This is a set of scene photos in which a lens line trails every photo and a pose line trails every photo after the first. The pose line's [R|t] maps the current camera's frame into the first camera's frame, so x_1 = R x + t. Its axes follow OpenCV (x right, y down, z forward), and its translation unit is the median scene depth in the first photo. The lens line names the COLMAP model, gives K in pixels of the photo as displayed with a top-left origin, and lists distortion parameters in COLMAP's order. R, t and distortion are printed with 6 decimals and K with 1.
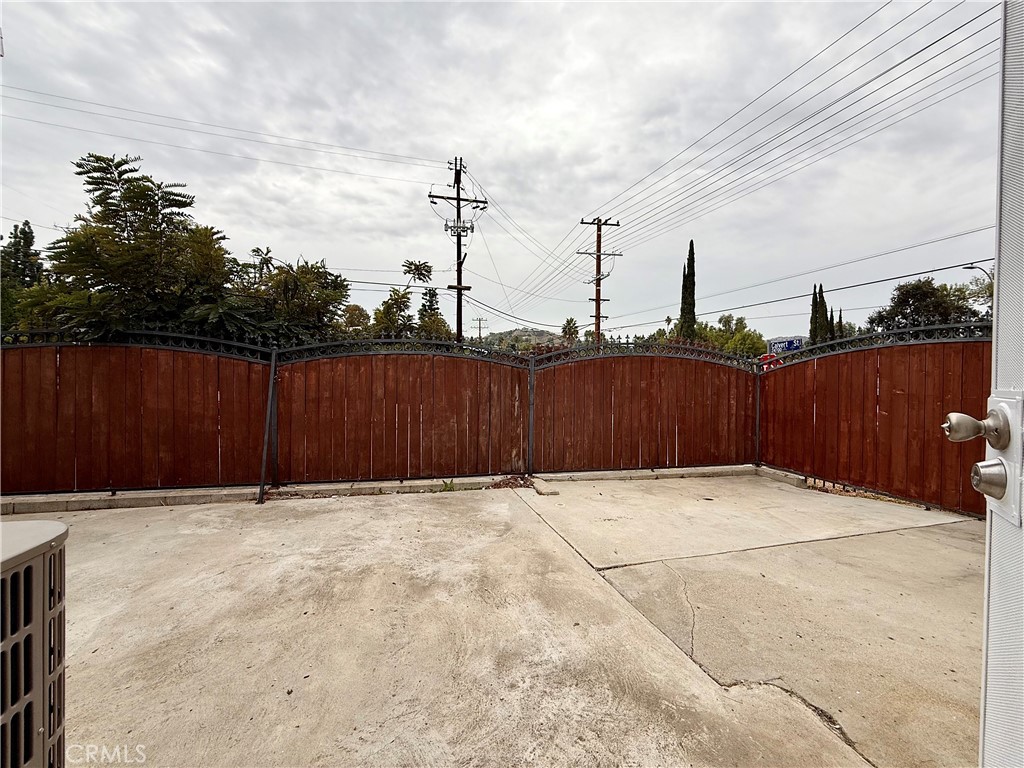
lens RADIAL K [[407.7, 0, 511.2], [0, 407.7, 383.8], [0, 0, 1]] dist [-0.000224, 0.000108]
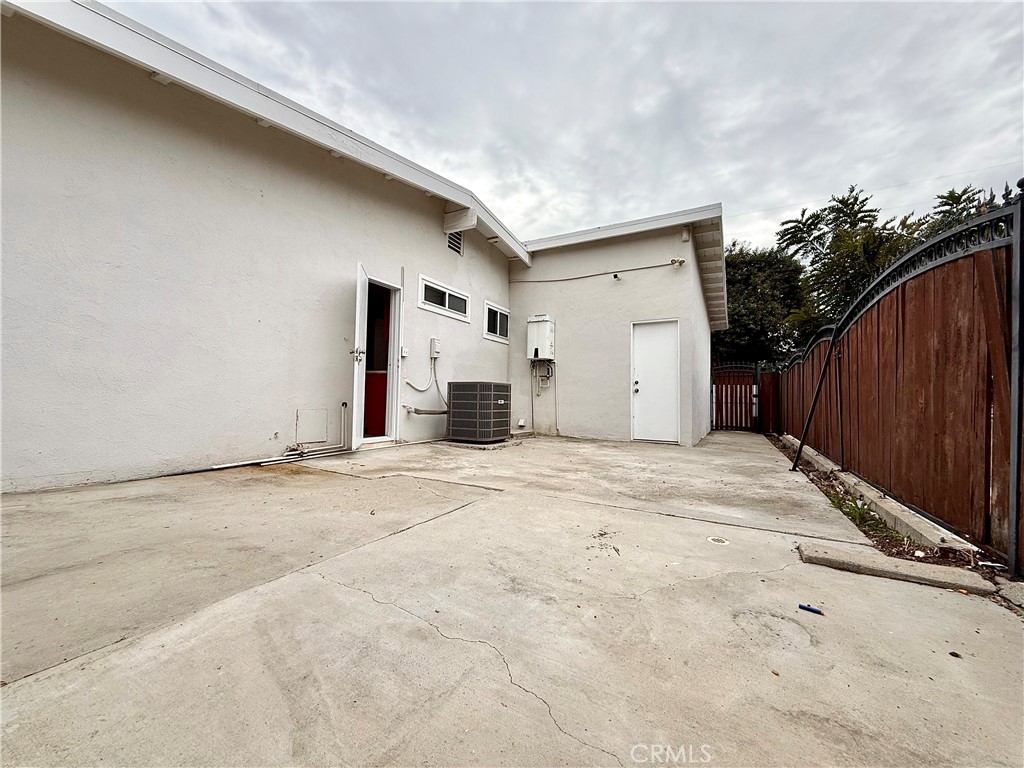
lens RADIAL K [[407.7, 0, 508.8], [0, 407.7, 387.8], [0, 0, 1]] dist [-0.000224, 0.000108]
pose [[-0.686239, -0.048725, -0.725743, 0.635371], [-0.036731, 0.998802, -0.032325, 0.122874], [0.726448, 0.004475, -0.687206, 1.082353]]
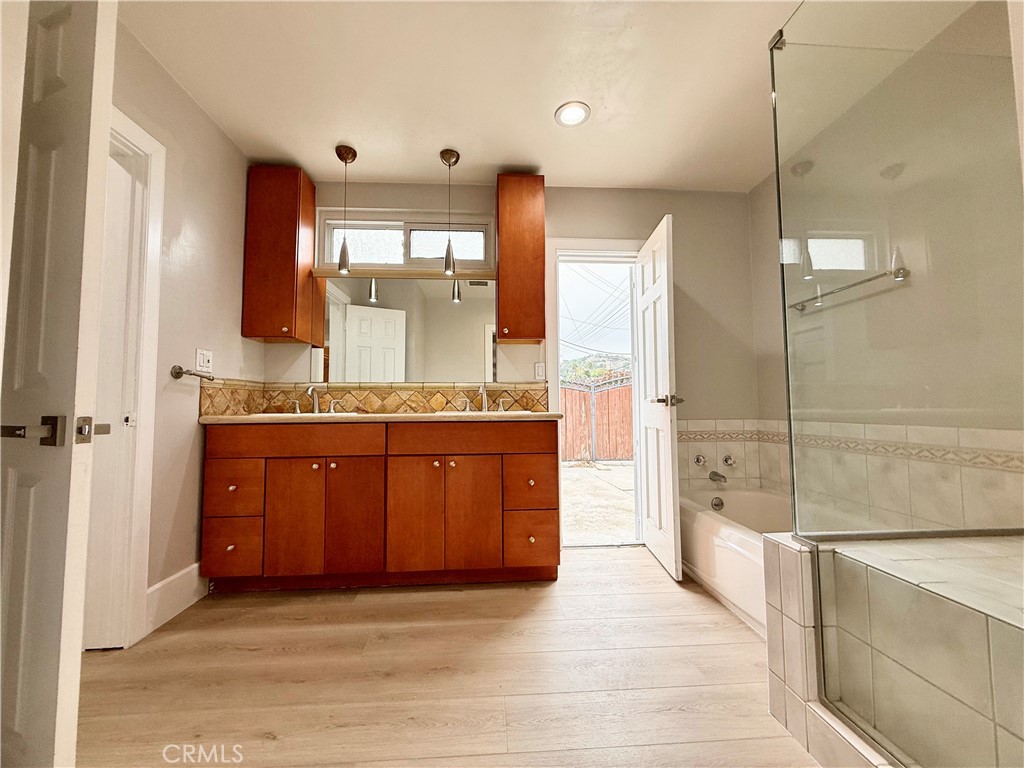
lens RADIAL K [[407.7, 0, 512.1], [0, 407.7, 383.2], [0, 0, 1]] dist [-0.000224, 0.000108]
pose [[0.983382, -0.037573, -0.177617, 0.032114], [0.025121, 0.997100, -0.071842, 0.039803], [0.179802, 0.066186, 0.981474, -0.654520]]
